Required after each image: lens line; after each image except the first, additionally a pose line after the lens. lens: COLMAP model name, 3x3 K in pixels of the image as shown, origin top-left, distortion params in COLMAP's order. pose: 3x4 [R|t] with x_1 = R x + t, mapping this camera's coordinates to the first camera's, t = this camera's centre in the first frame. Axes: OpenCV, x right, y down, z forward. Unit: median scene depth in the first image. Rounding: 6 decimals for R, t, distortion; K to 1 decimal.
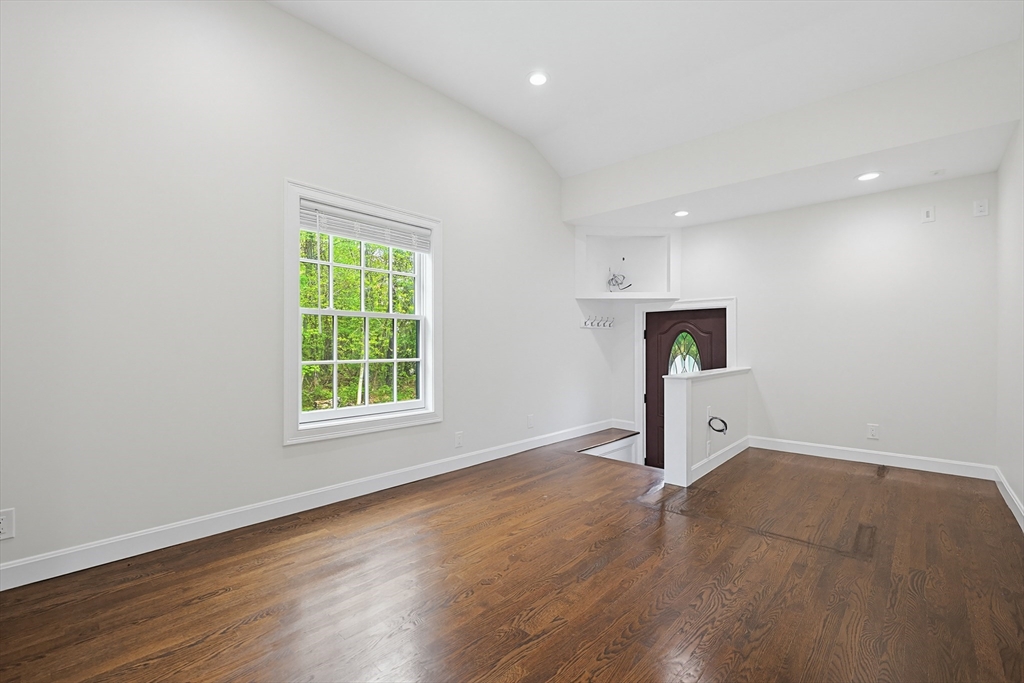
lens RADIAL K [[437.9, 0, 517.0], [0, 437.9, 346.5], [0, 0, 1]] dist [-0.001355, -0.001106]
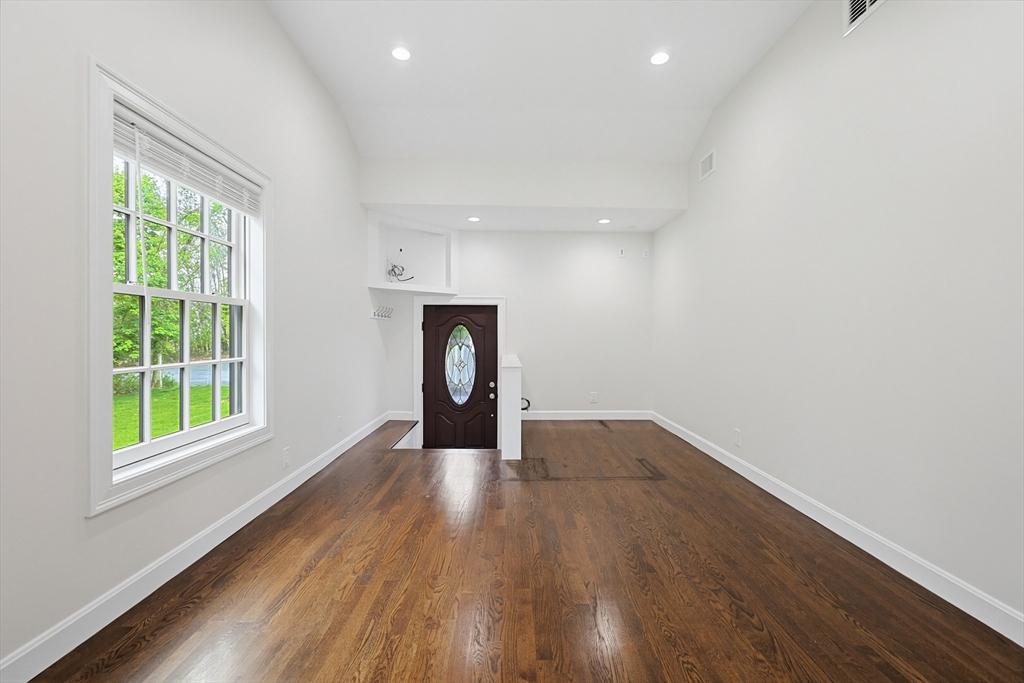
lens RADIAL K [[437.9, 0, 516.6], [0, 437.9, 336.2], [0, 0, 1]] dist [-0.001355, -0.001106]
pose [[0.726145, -0.001090, 0.687540, -0.425346], [-0.003229, 0.999982, 0.004996, -0.015416], [-0.687534, -0.005848, 0.726129, 0.153739]]
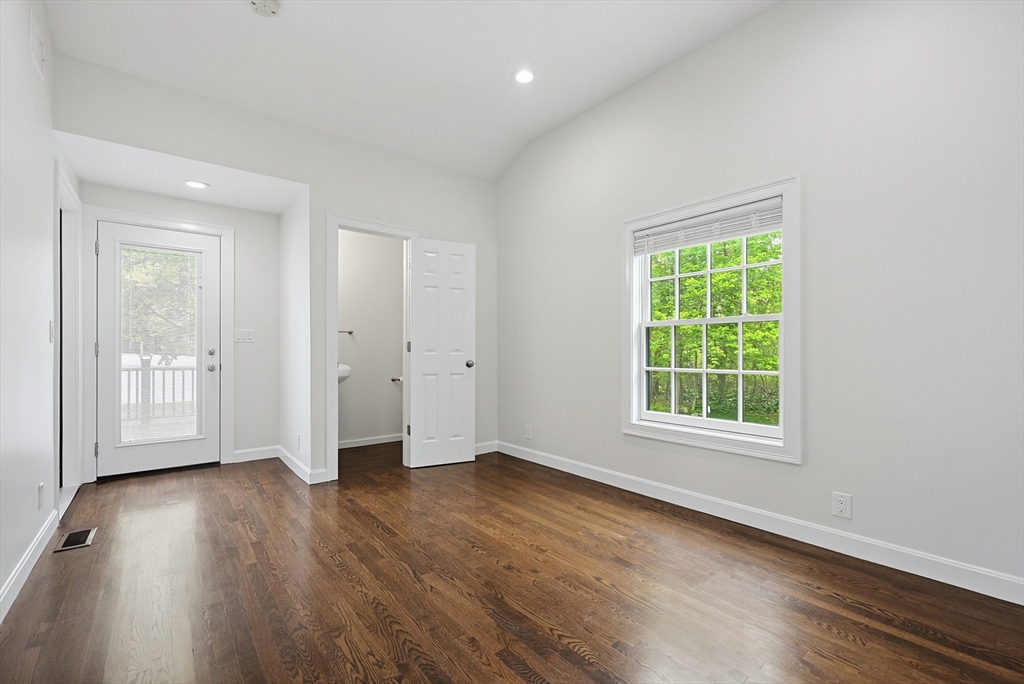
lens RADIAL K [[437.9, 0, 511.1], [0, 437.9, 350.6], [0, 0, 1]] dist [-0.001355, -0.001106]
pose [[-0.149624, -0.004813, -0.988731, 0.630040], [-0.002376, 0.999987, -0.004508, -0.004820], [0.988740, 0.001675, -0.149633, 0.711703]]
